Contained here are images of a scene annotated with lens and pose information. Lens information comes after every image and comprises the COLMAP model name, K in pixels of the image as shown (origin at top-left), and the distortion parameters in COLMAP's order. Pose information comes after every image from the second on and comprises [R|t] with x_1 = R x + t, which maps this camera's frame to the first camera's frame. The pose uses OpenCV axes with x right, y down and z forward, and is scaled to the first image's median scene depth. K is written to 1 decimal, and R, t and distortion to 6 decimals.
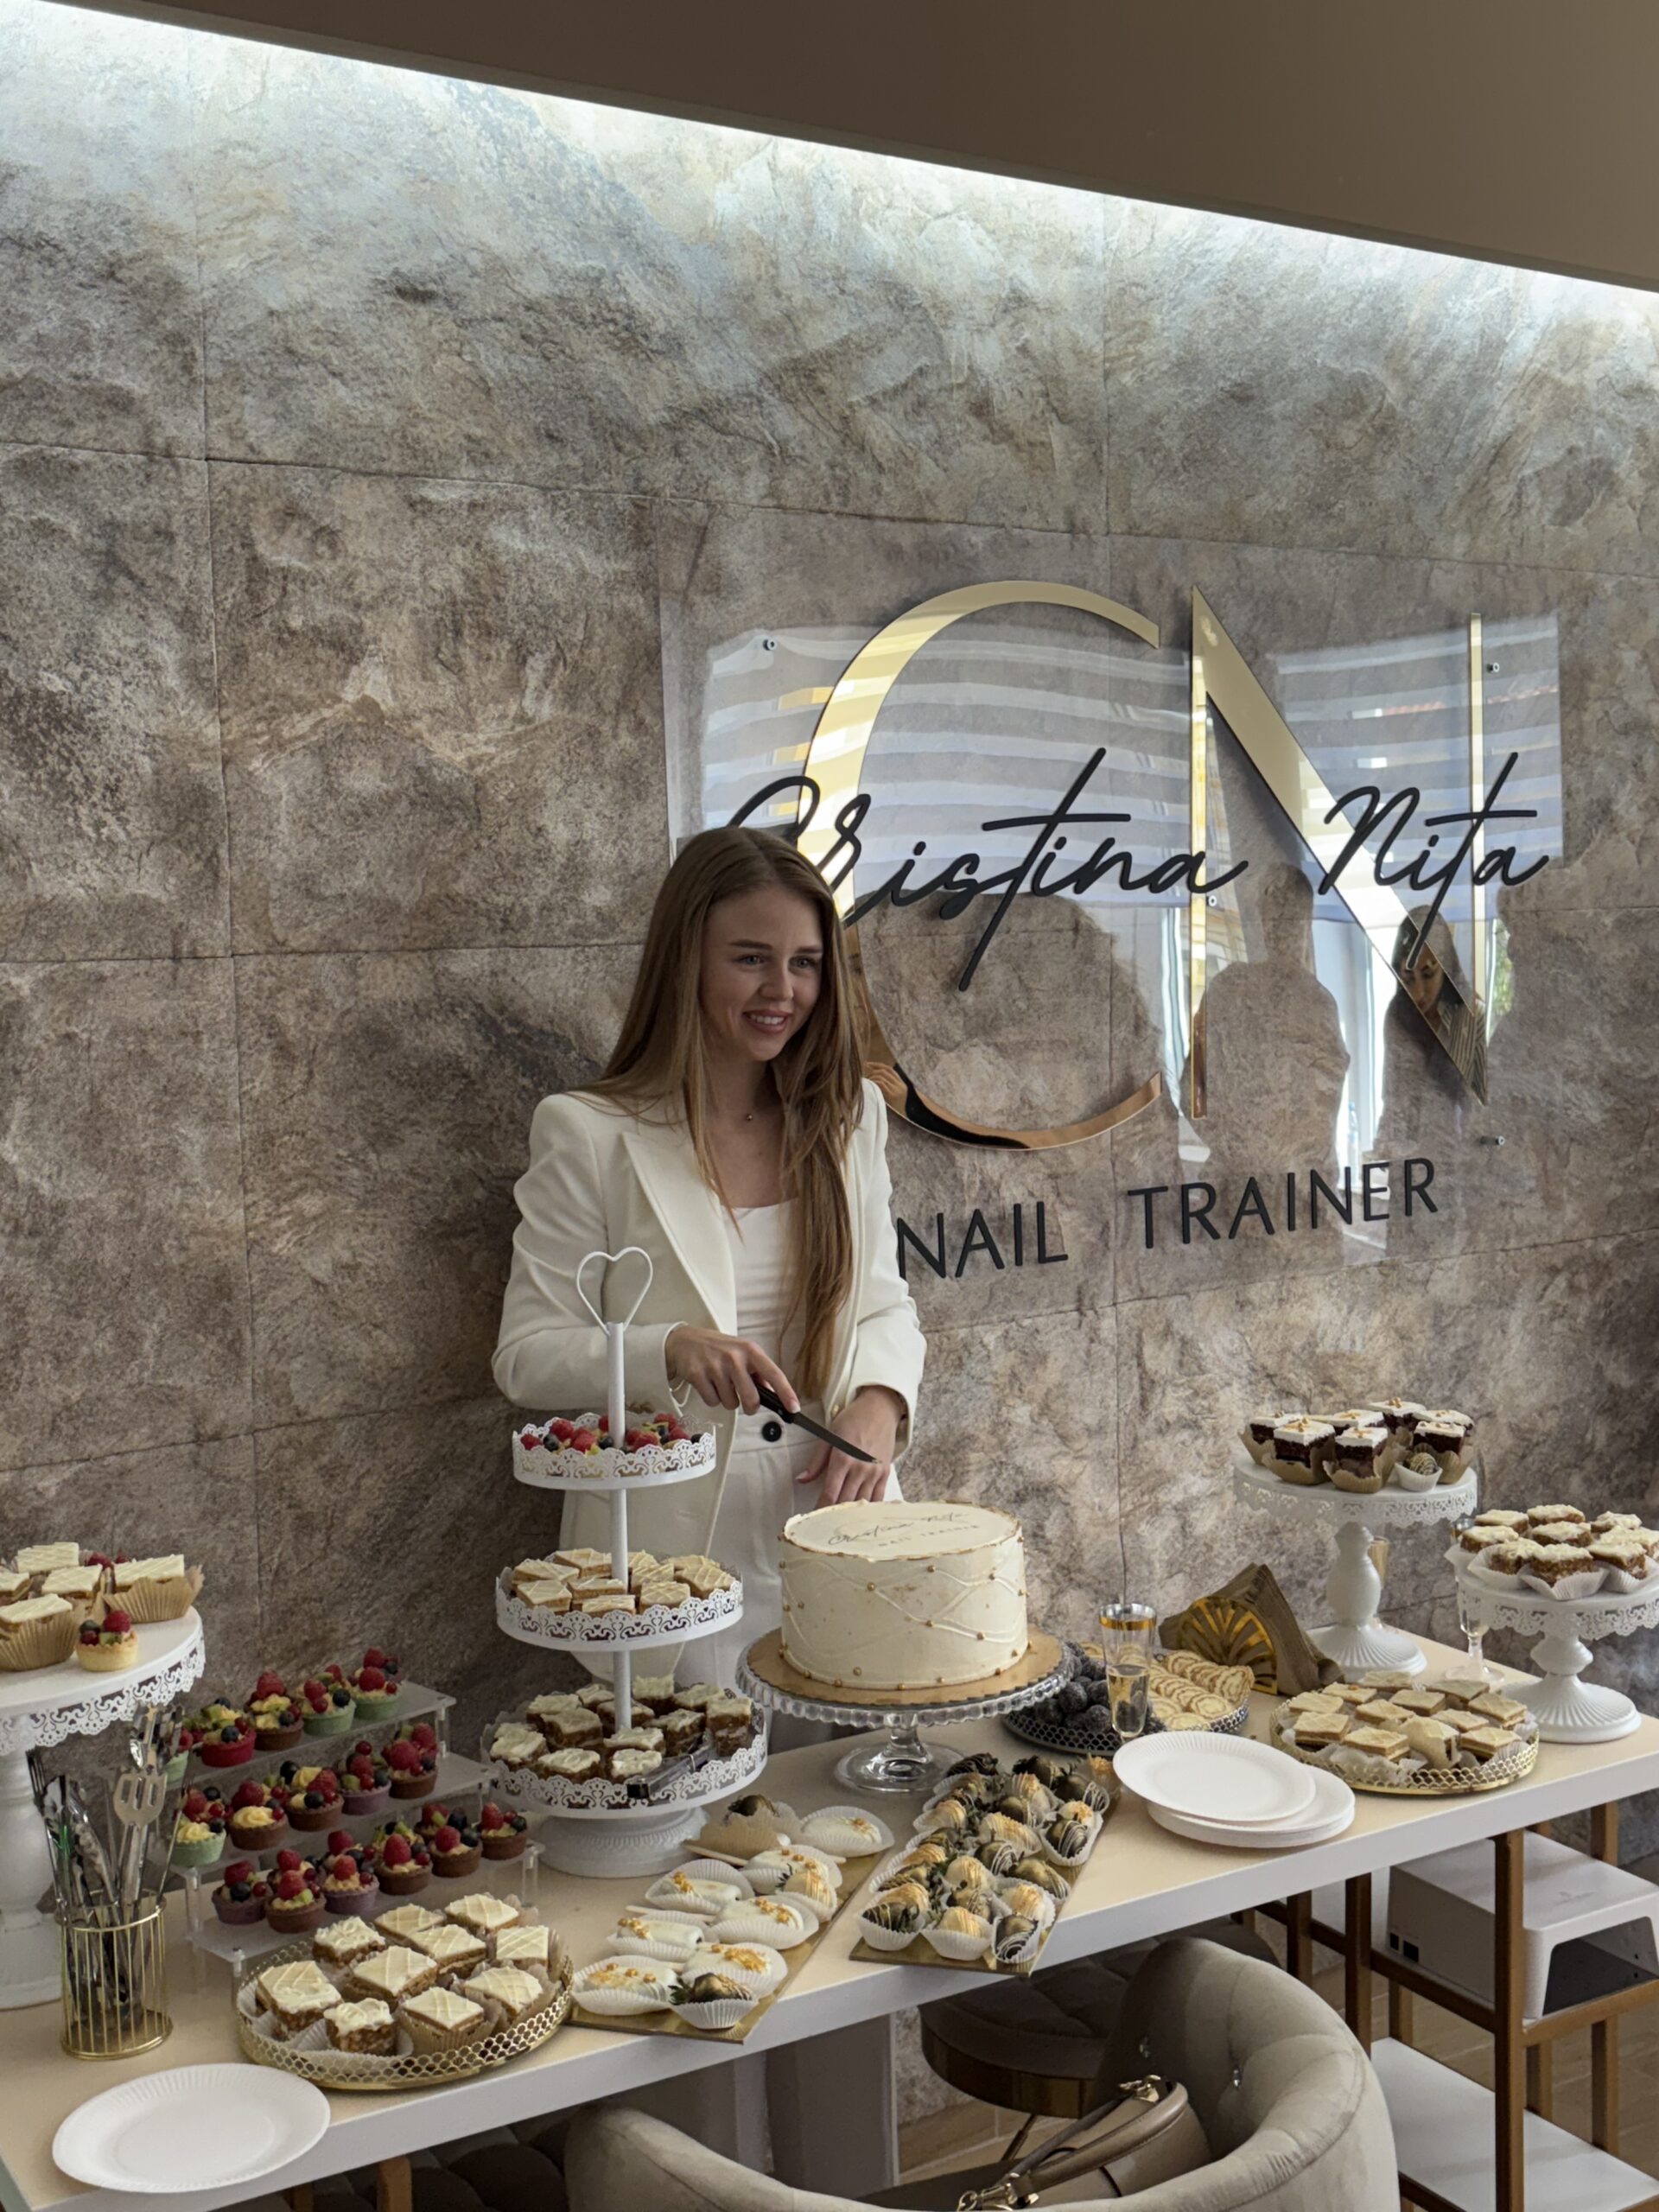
lens RADIAL K [[2392.4, 0, 820.3], [0, 2392.4, 1064.3], [0, 0, 1]] dist [0.211018, -0.544868]
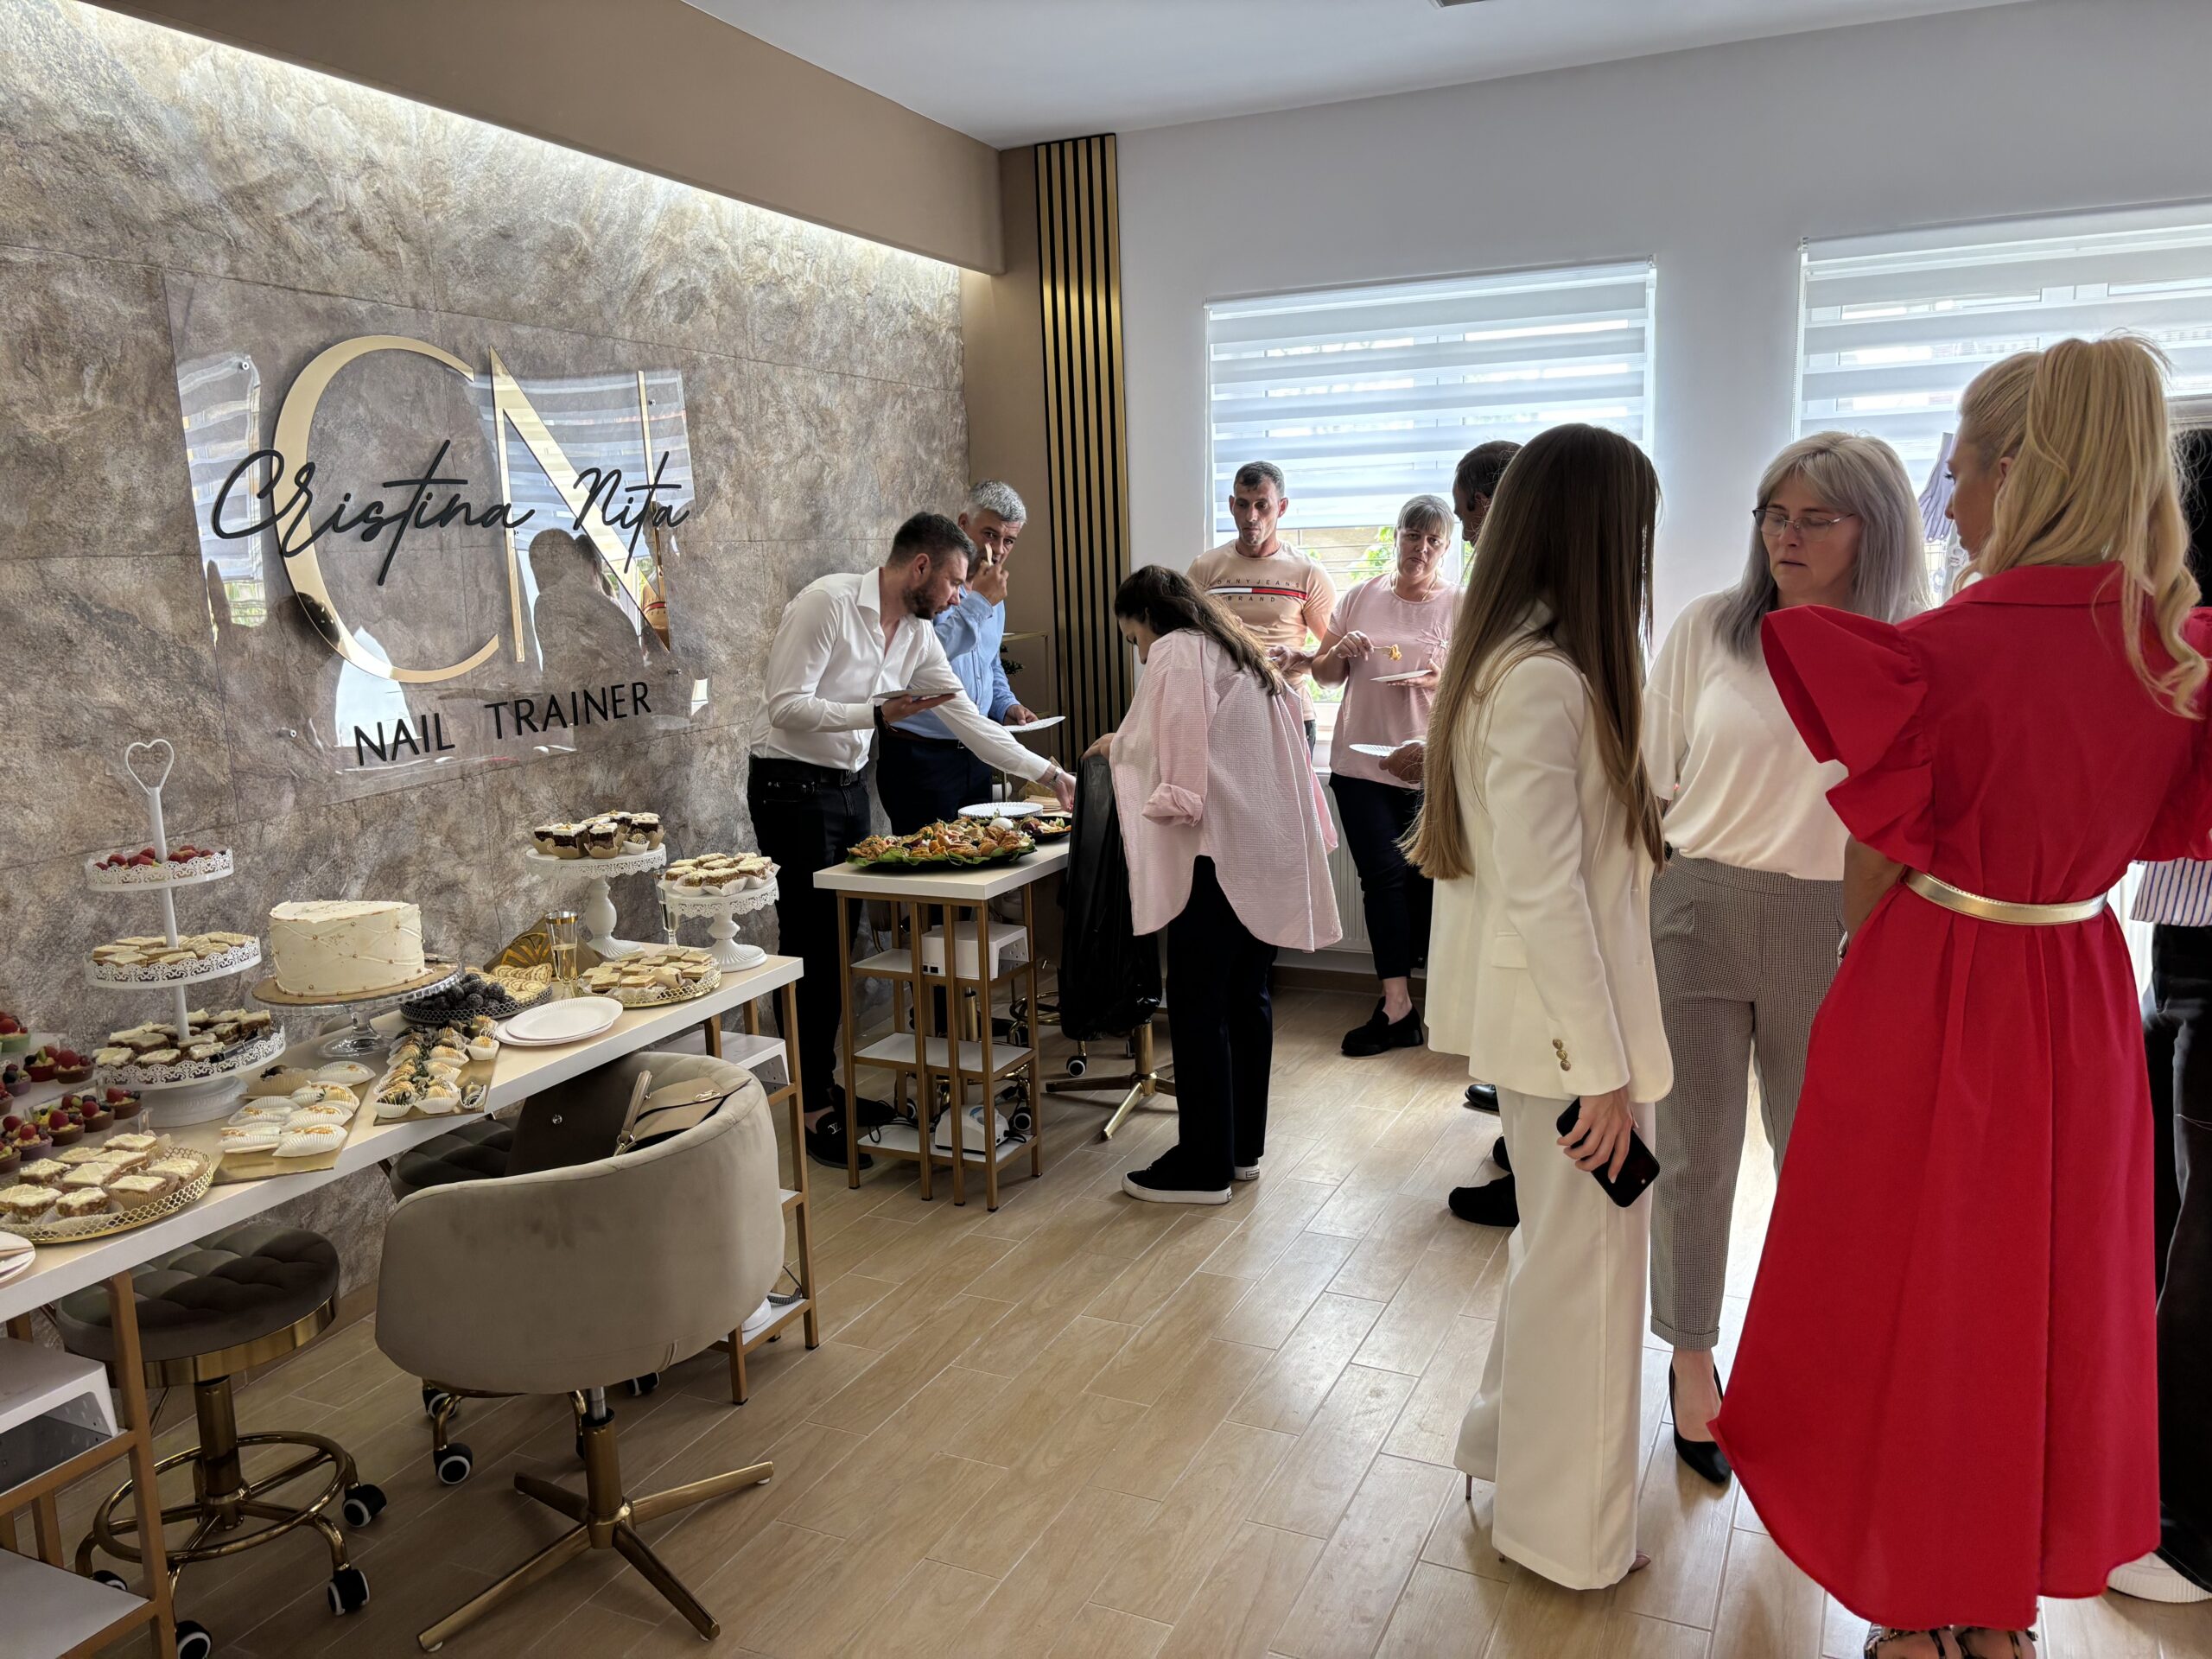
lens RADIAL K [[1712.6, 0, 1106.0], [0, 1712.6, 829.5], [0, 0, 1]] dist [0.059555, -0.006416]
pose [[0.822214, -0.084803, 0.562825, -0.226940], [0.023253, 0.993018, 0.115651, 0.012627], [-0.568703, -0.082003, 0.818445, -0.314058]]
